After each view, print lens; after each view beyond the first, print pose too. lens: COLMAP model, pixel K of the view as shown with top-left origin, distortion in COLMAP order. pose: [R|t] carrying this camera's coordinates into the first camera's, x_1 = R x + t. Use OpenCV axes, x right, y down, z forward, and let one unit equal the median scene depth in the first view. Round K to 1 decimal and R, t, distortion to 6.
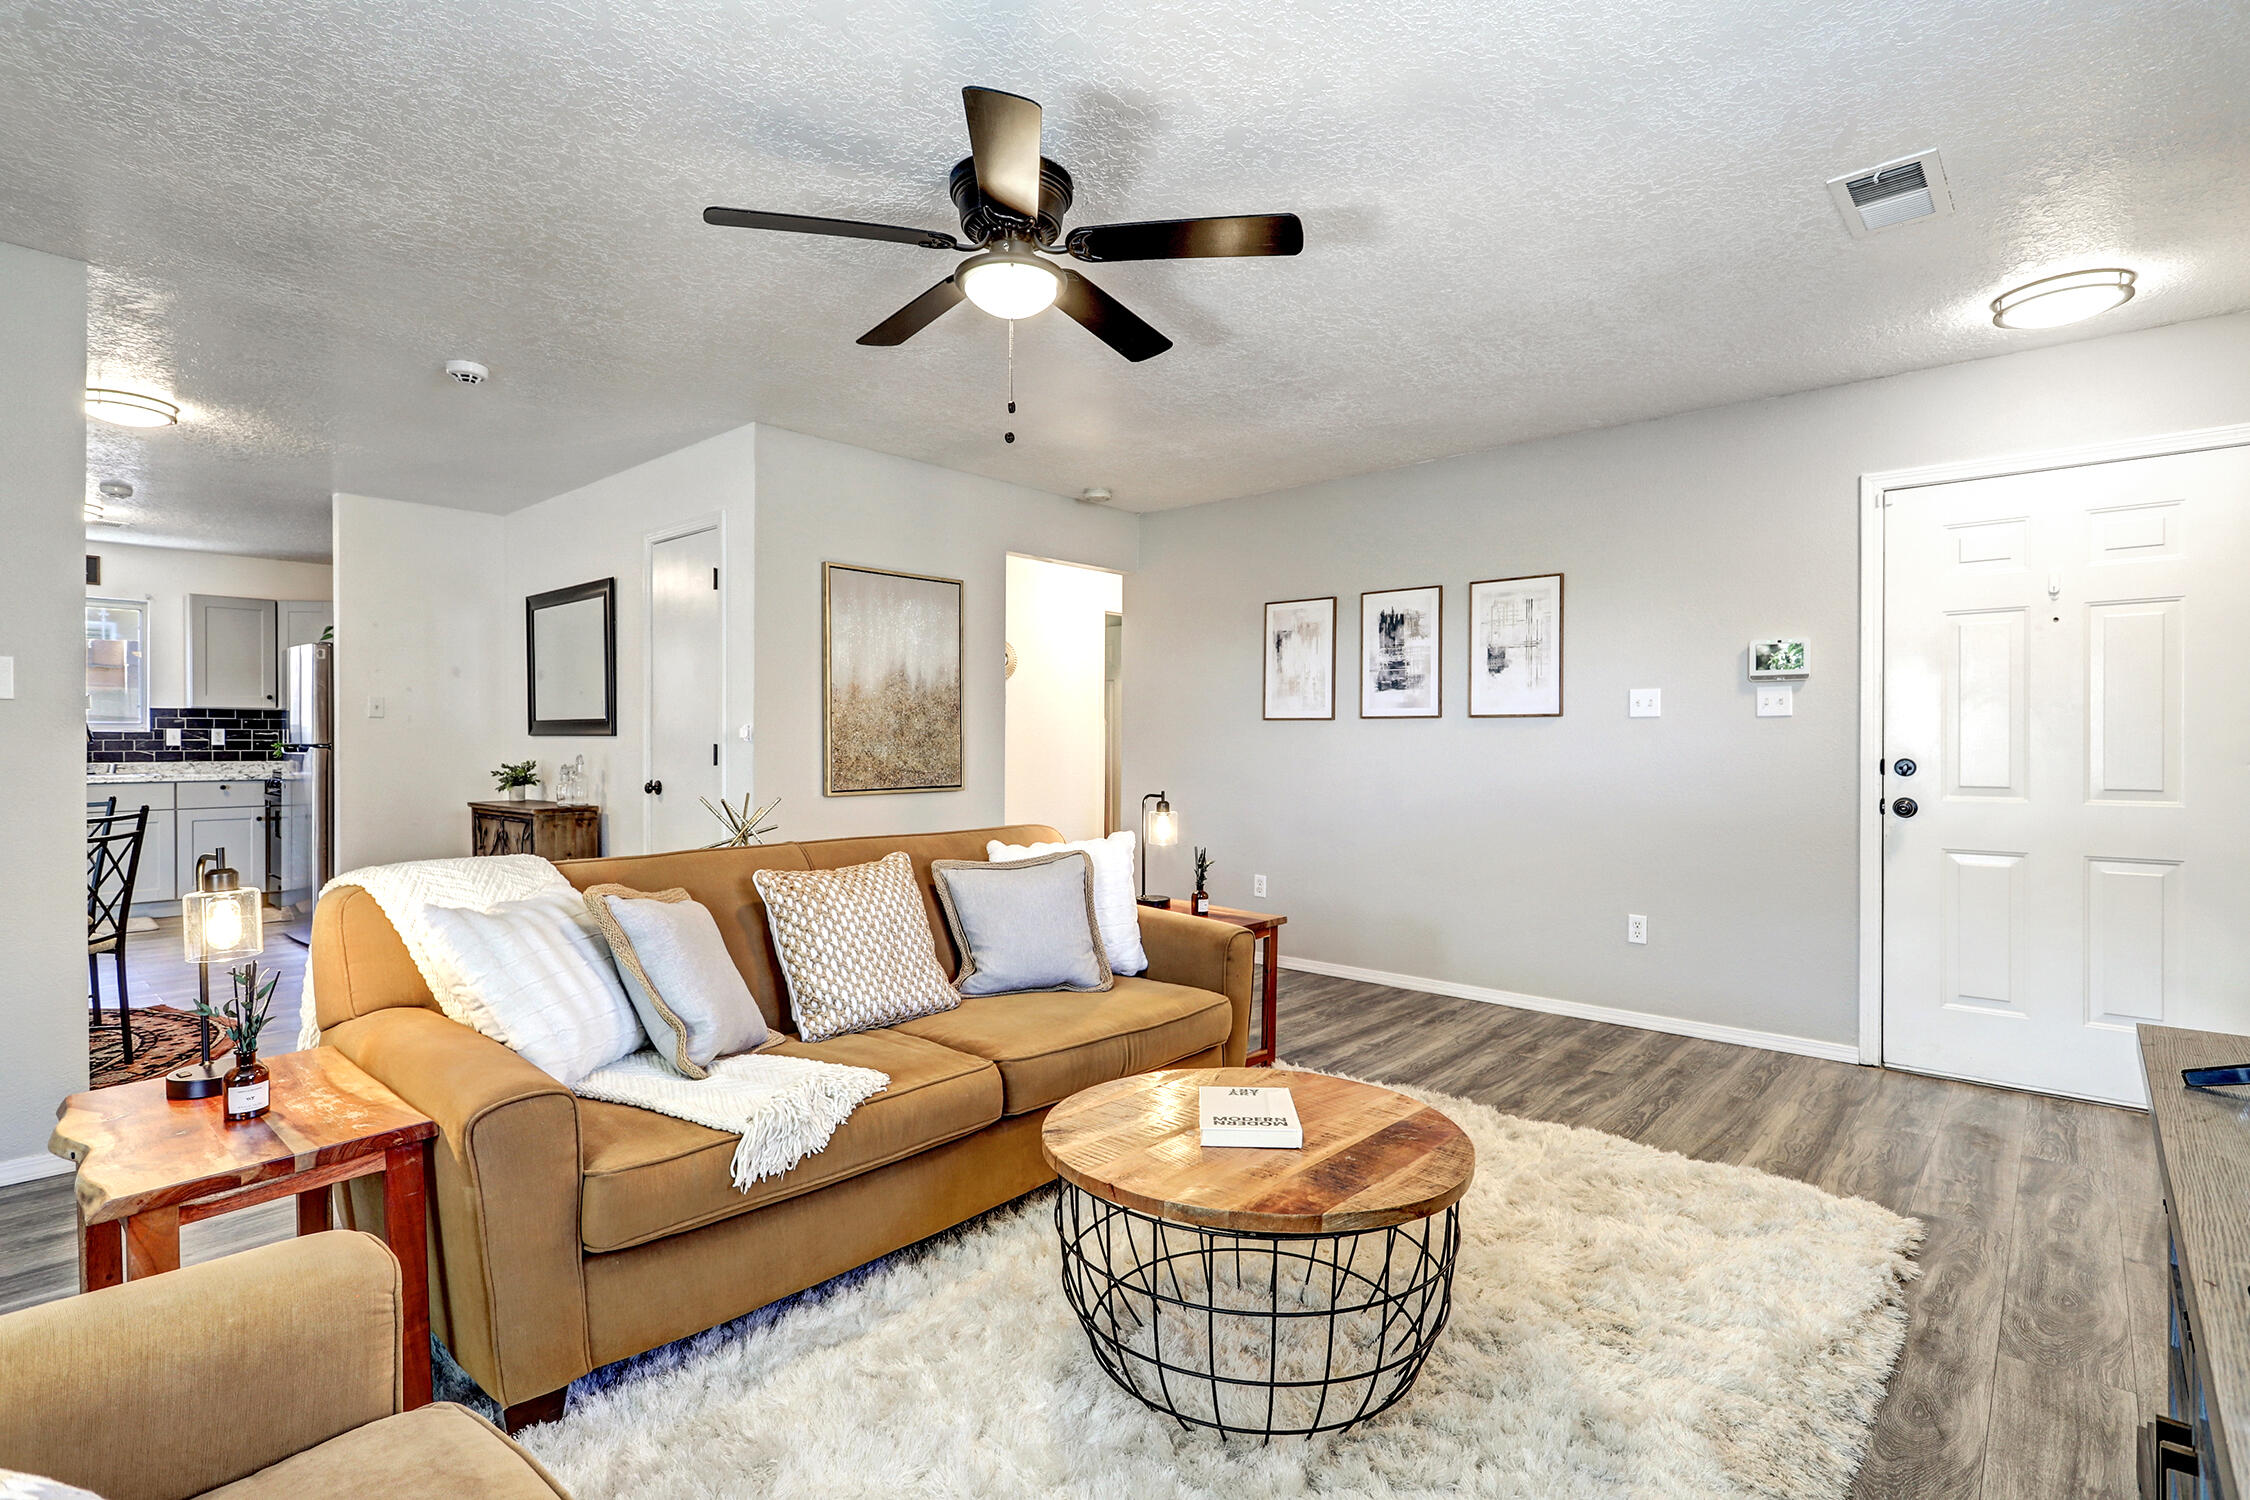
lens RADIAL K [[1061.4, 0, 1124.0], [0, 1061.4, 739.4], [0, 0, 1]] dist [0.003191, -0.000410]
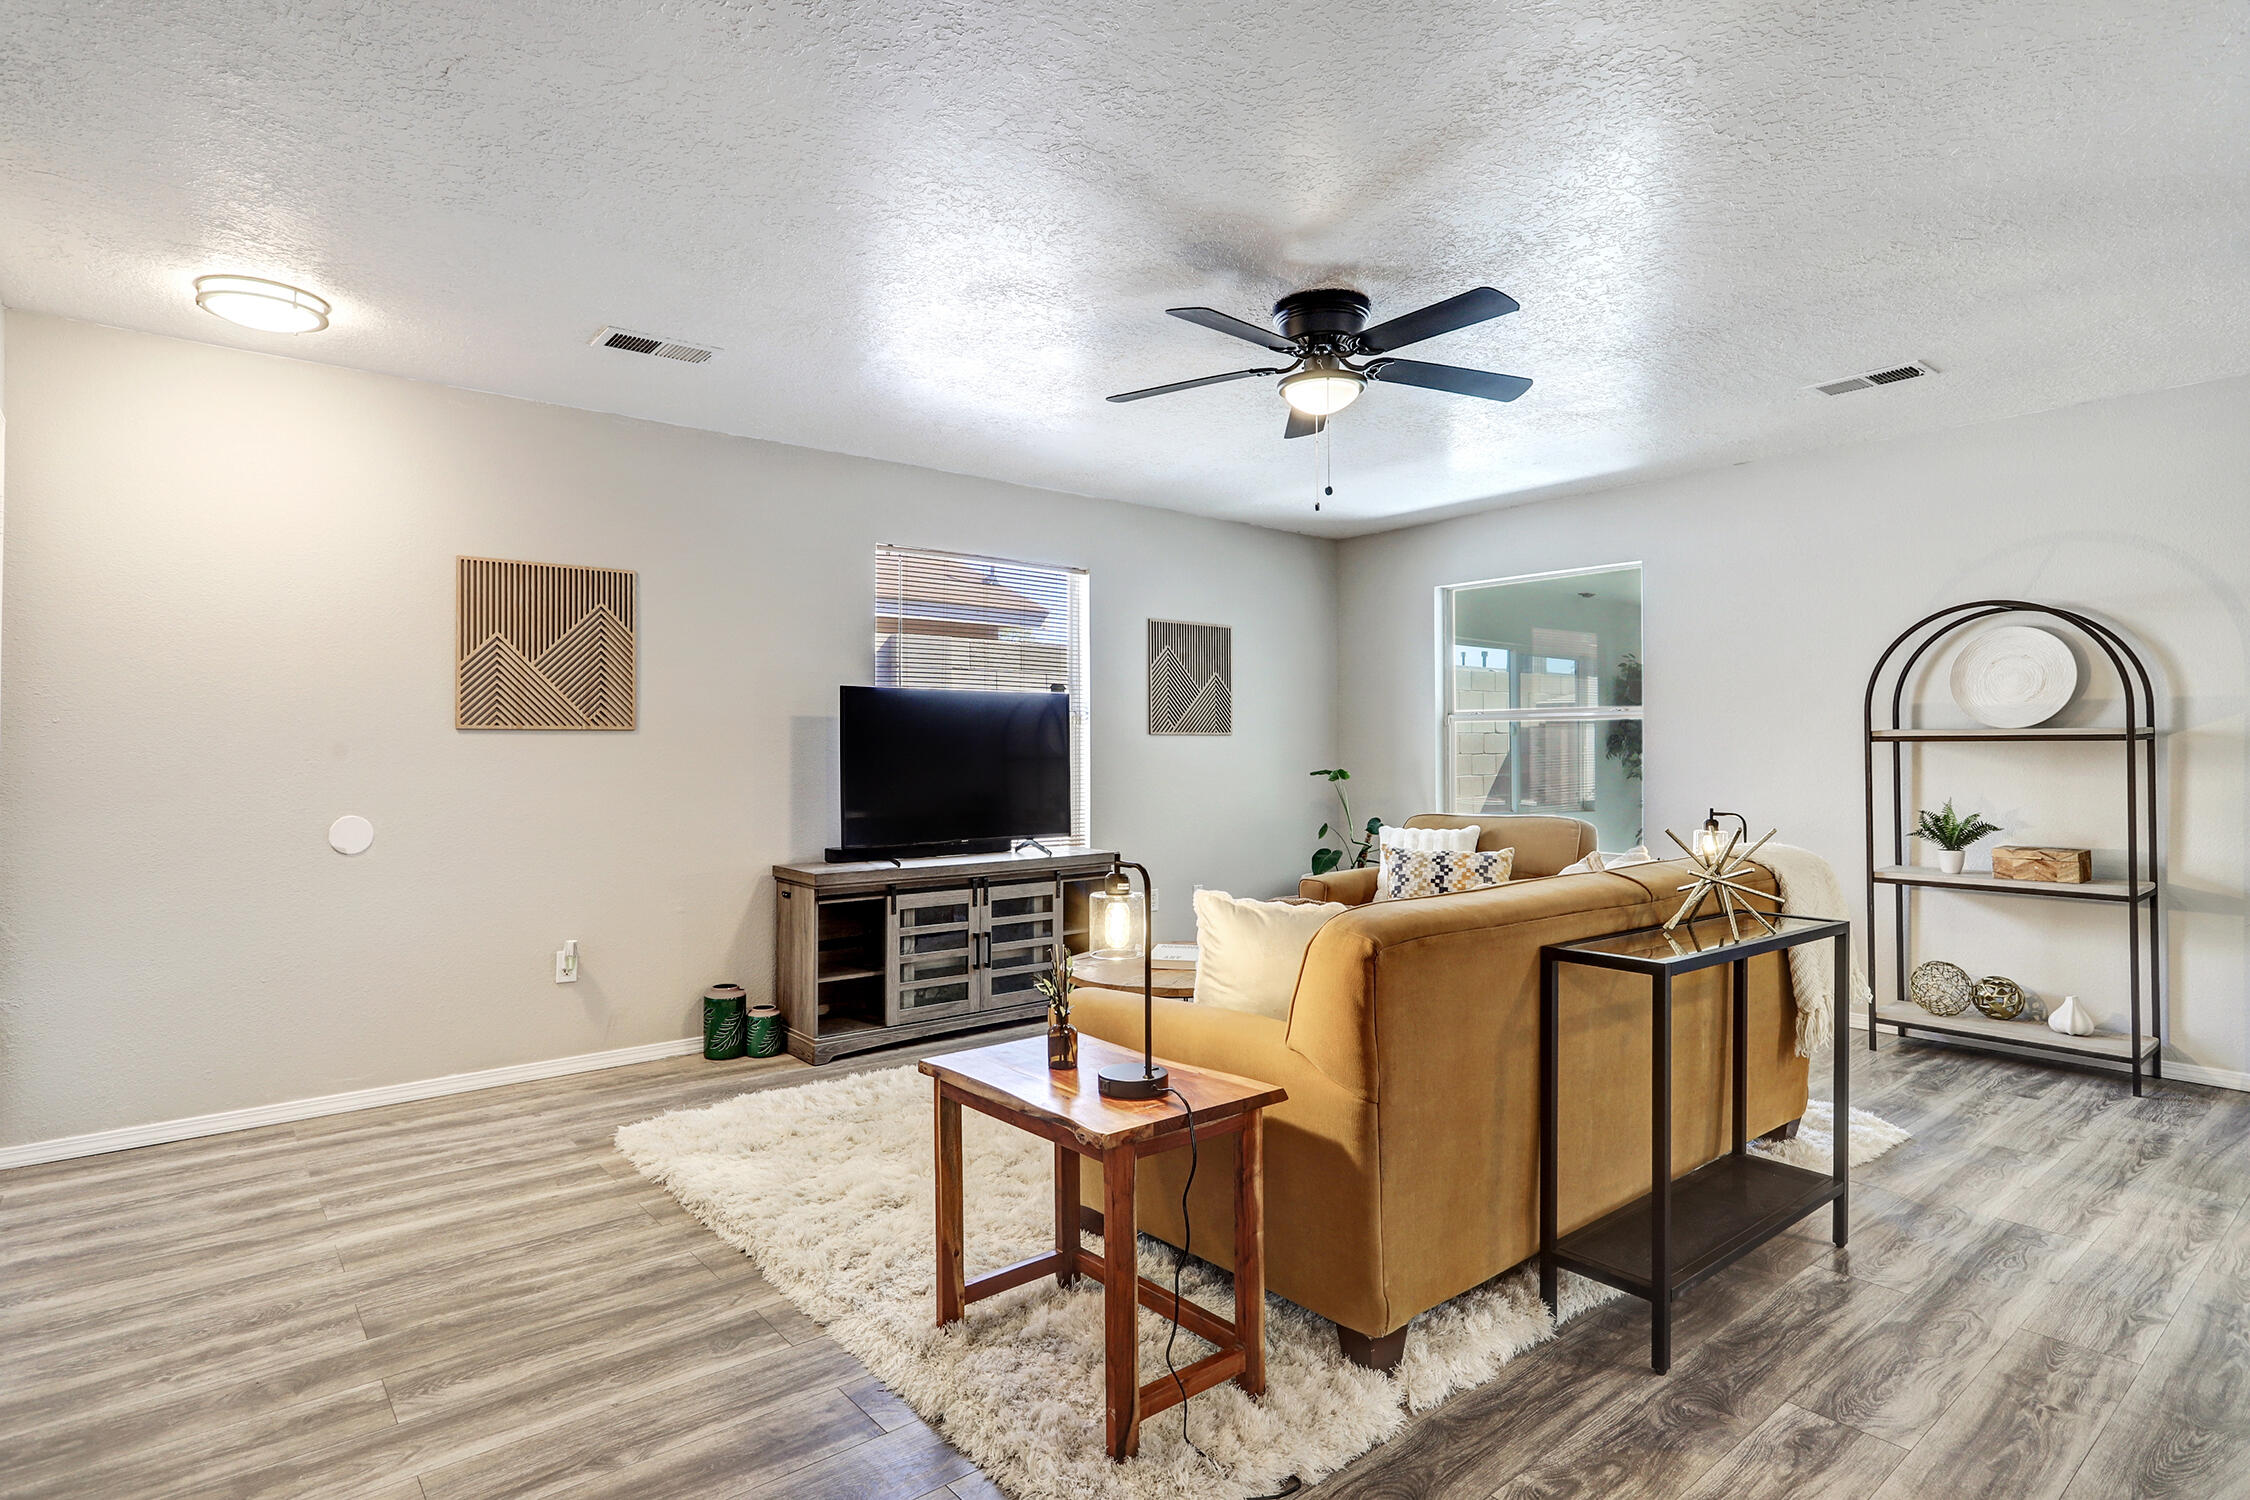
lens RADIAL K [[1183.9, 0, 1127.0], [0, 1183.9, 790.6], [0, 0, 1]] dist [-0.001543, 0.000131]
pose [[-0.988019, -0.004688, 0.154260, -0.041779], [0.000654, 0.999402, 0.034562, -0.003415], [-0.154330, 0.034249, -0.987426, 1.156137]]
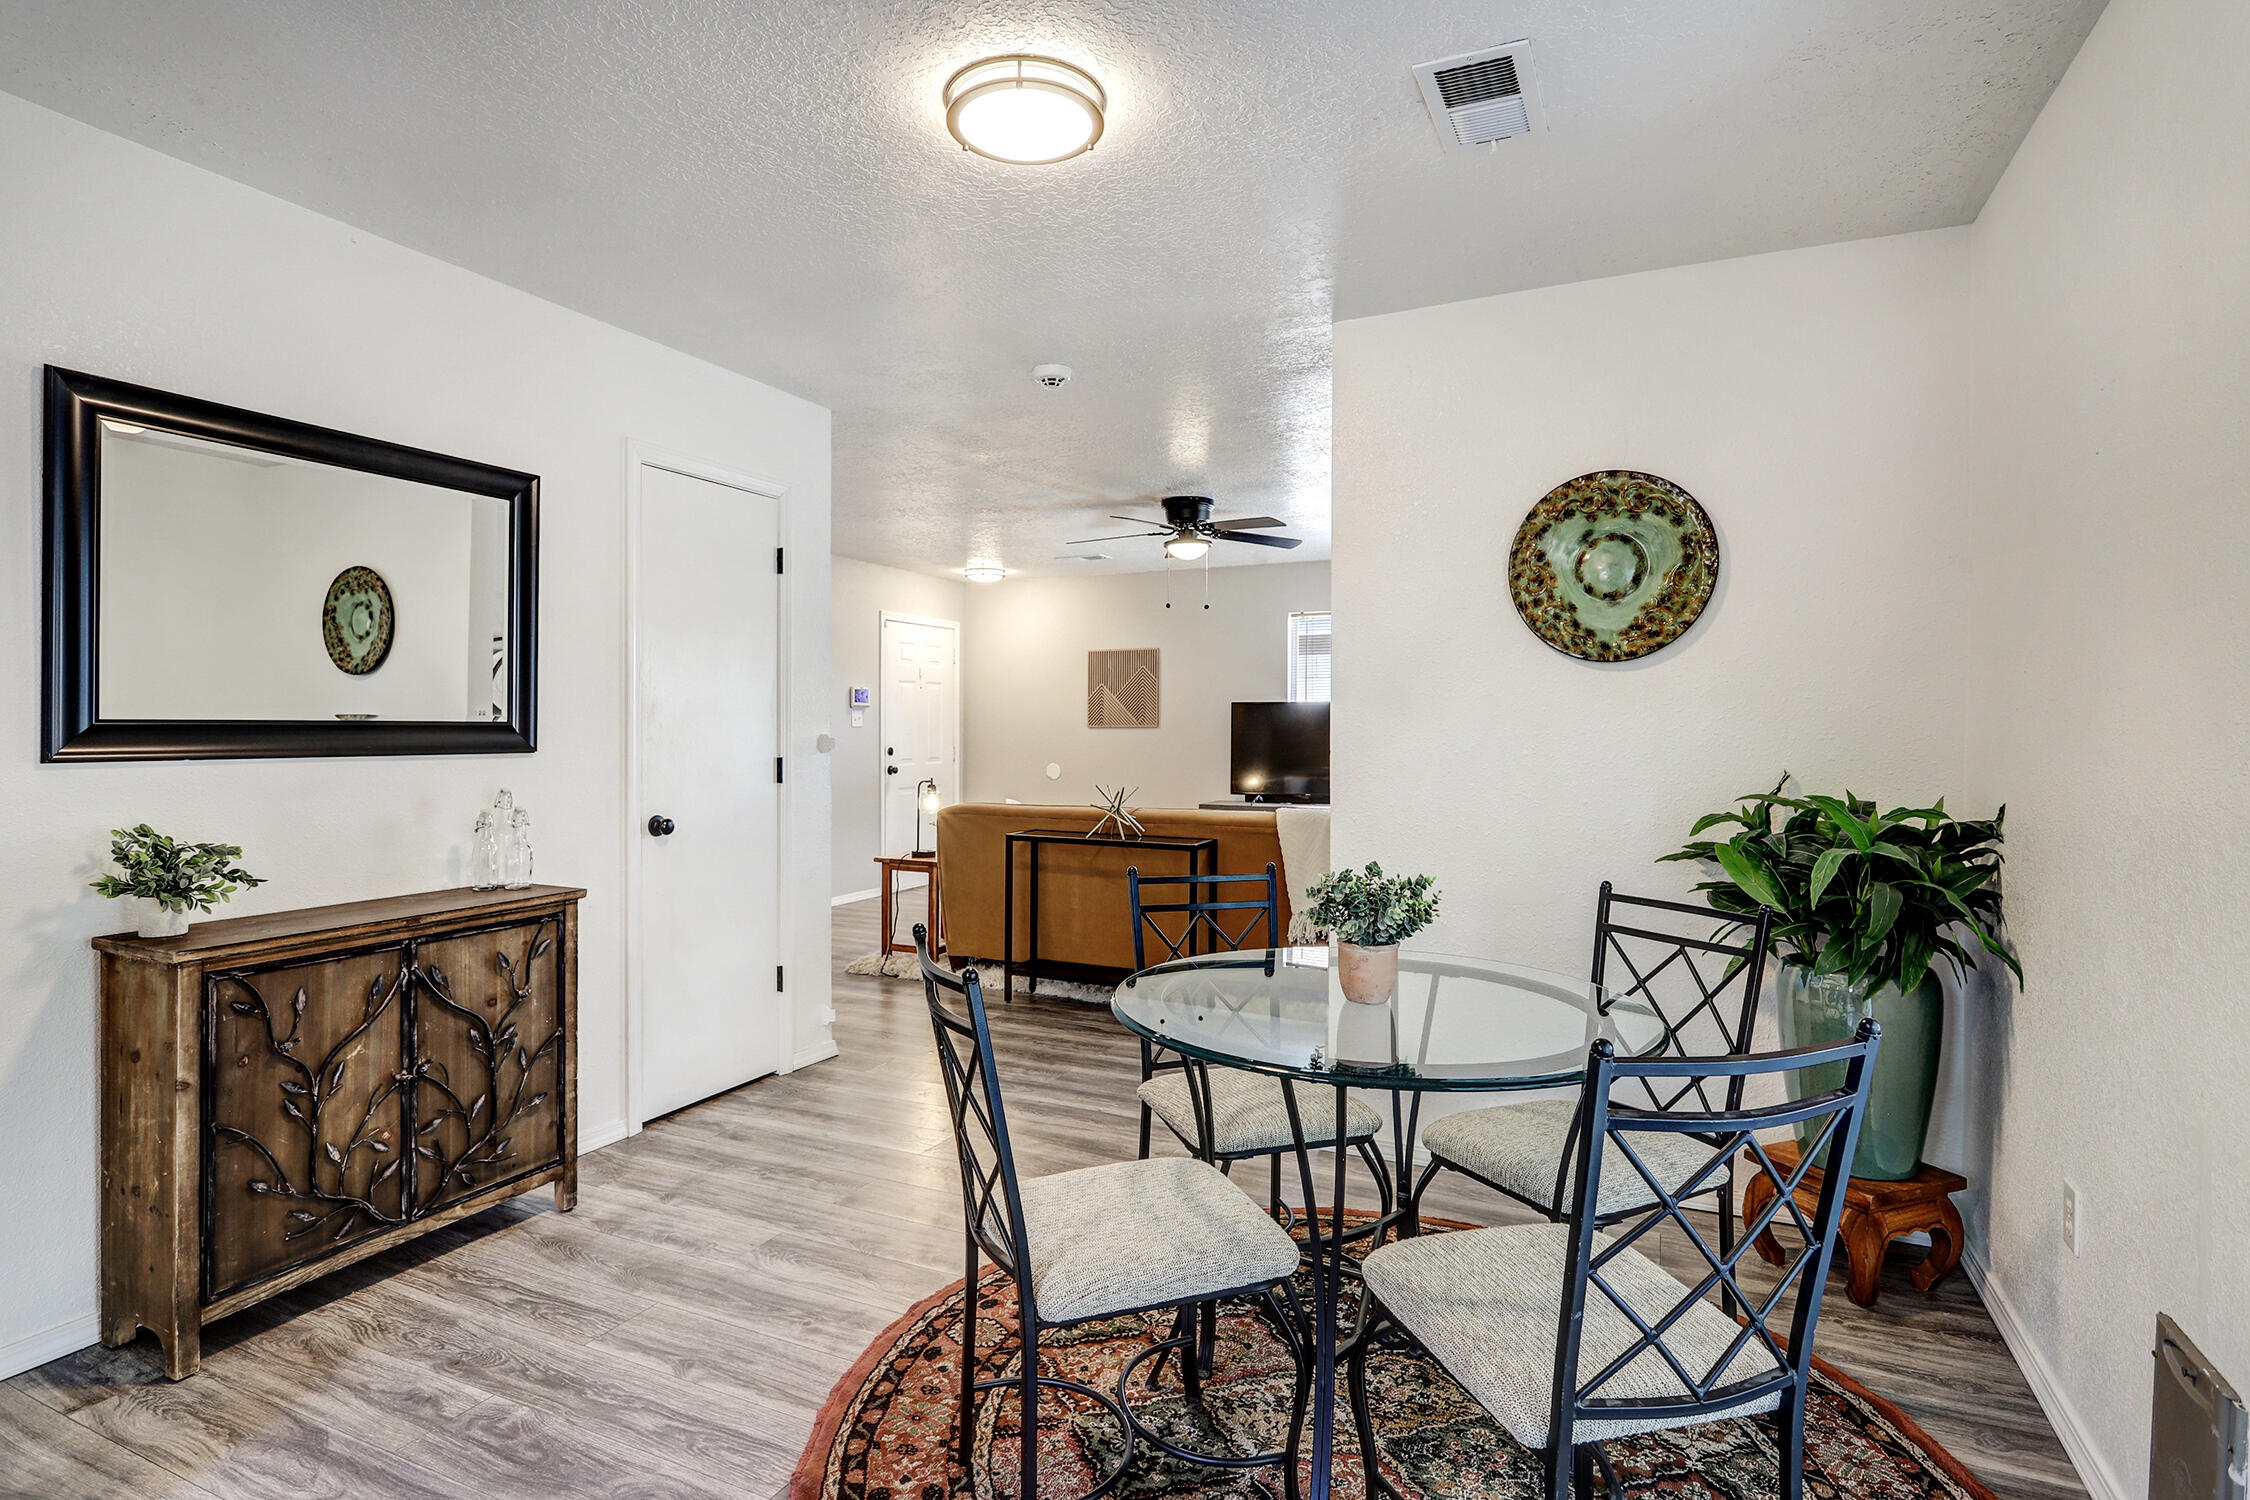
lens RADIAL K [[1161.9, 0, 1093.9], [0, 1161.9, 747.6], [0, 0, 1]] dist [-0.001619, 0.000022]
pose [[-0.261420, -0.019667, 0.965025, -1.183218], [-0.004650, 0.999806, 0.019117, -0.020224], [-0.965214, 0.000510, -0.261461, 0.890552]]
